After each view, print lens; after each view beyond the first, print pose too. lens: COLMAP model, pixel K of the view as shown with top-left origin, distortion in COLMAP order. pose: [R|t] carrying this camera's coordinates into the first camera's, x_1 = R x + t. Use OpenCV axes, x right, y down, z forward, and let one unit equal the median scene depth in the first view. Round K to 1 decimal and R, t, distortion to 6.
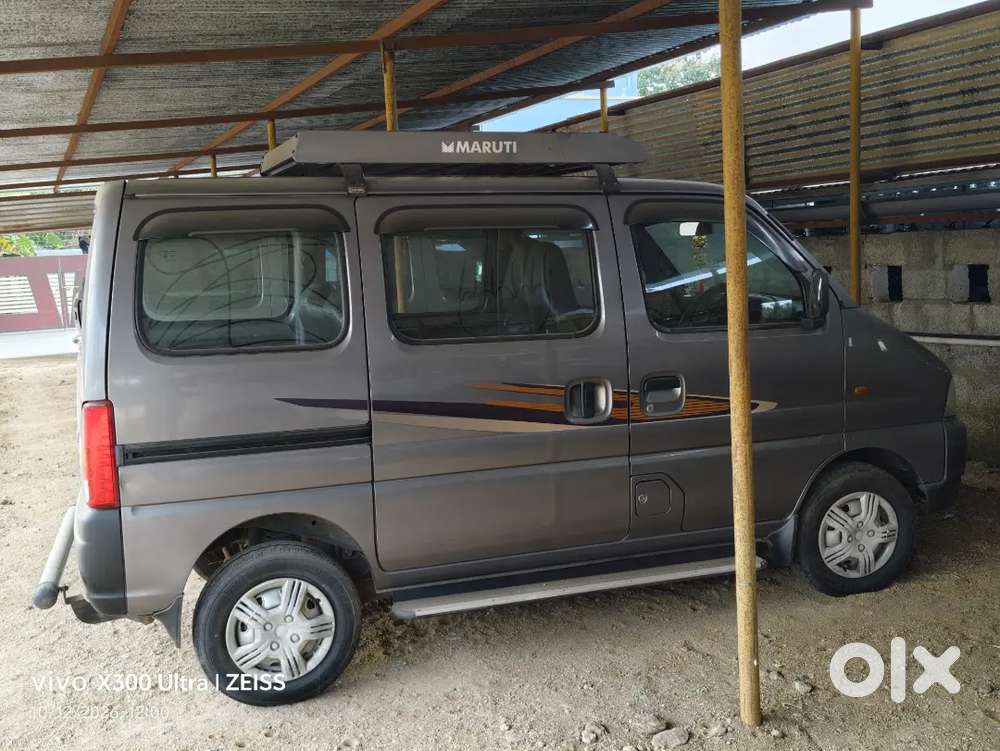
lens RADIAL K [[1219.2, 0, 502.7], [0, 1219.2, 365.8], [0, 0, 1]] dist [0.021129, -0.055378]
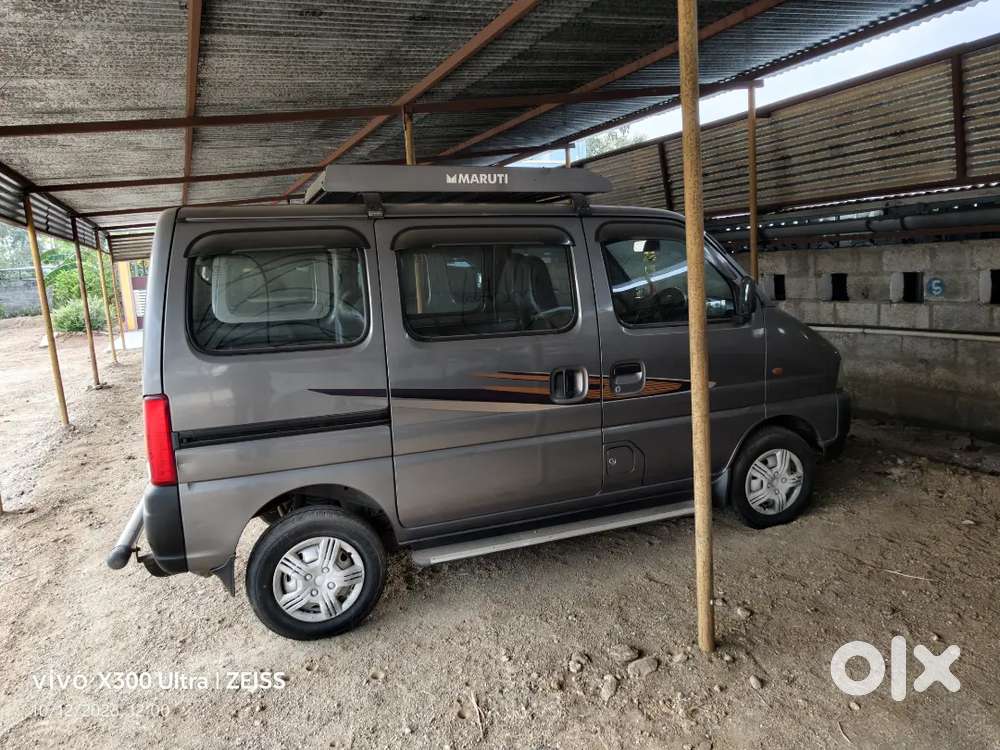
lens RADIAL K [[813.8, 0, 536.4], [0, 813.8, 372.6], [0, 0, 1]] dist [-0.102907, 0.168234]
pose [[0.998759, -0.014439, 0.047672, -0.001411], [0.012750, 0.999287, 0.035548, -0.012438], [-0.048152, -0.034896, 0.998230, 0.174693]]
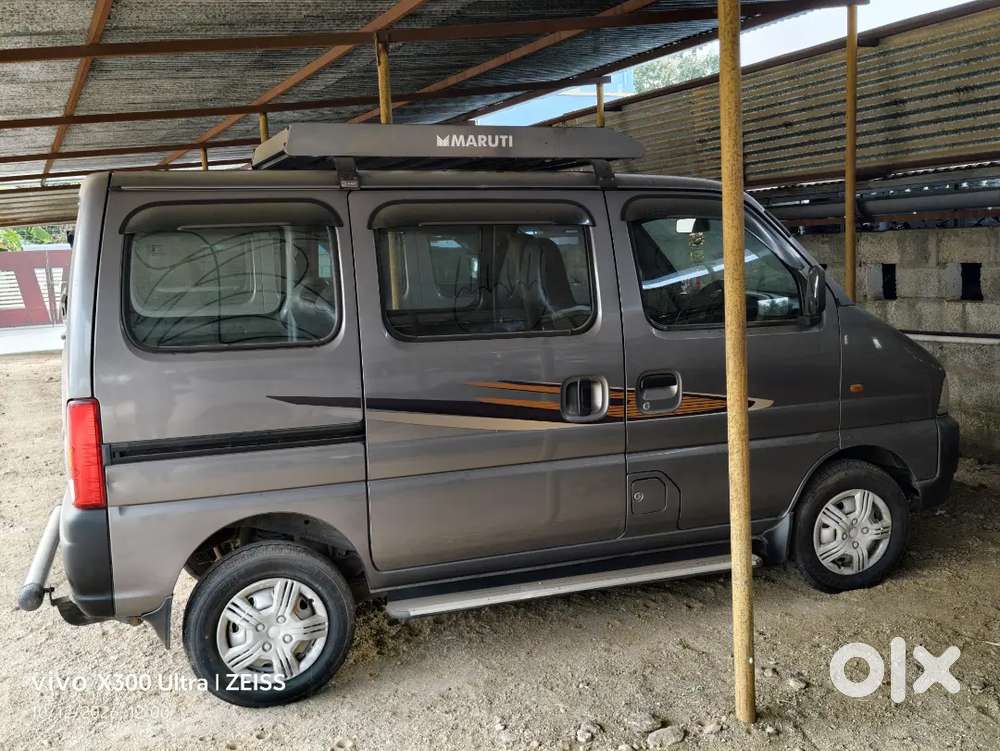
lens RADIAL K [[1219.0, 0, 539.8], [0, 1219.0, 387.9], [0, 0, 1]] dist [0.009613, 0.012341]
pose [[0.999423, 0.000639, 0.033947, 0.000099], [-0.001337, 0.999788, 0.020541, -0.000293], [-0.033926, -0.020574, 0.999213, 0.009806]]
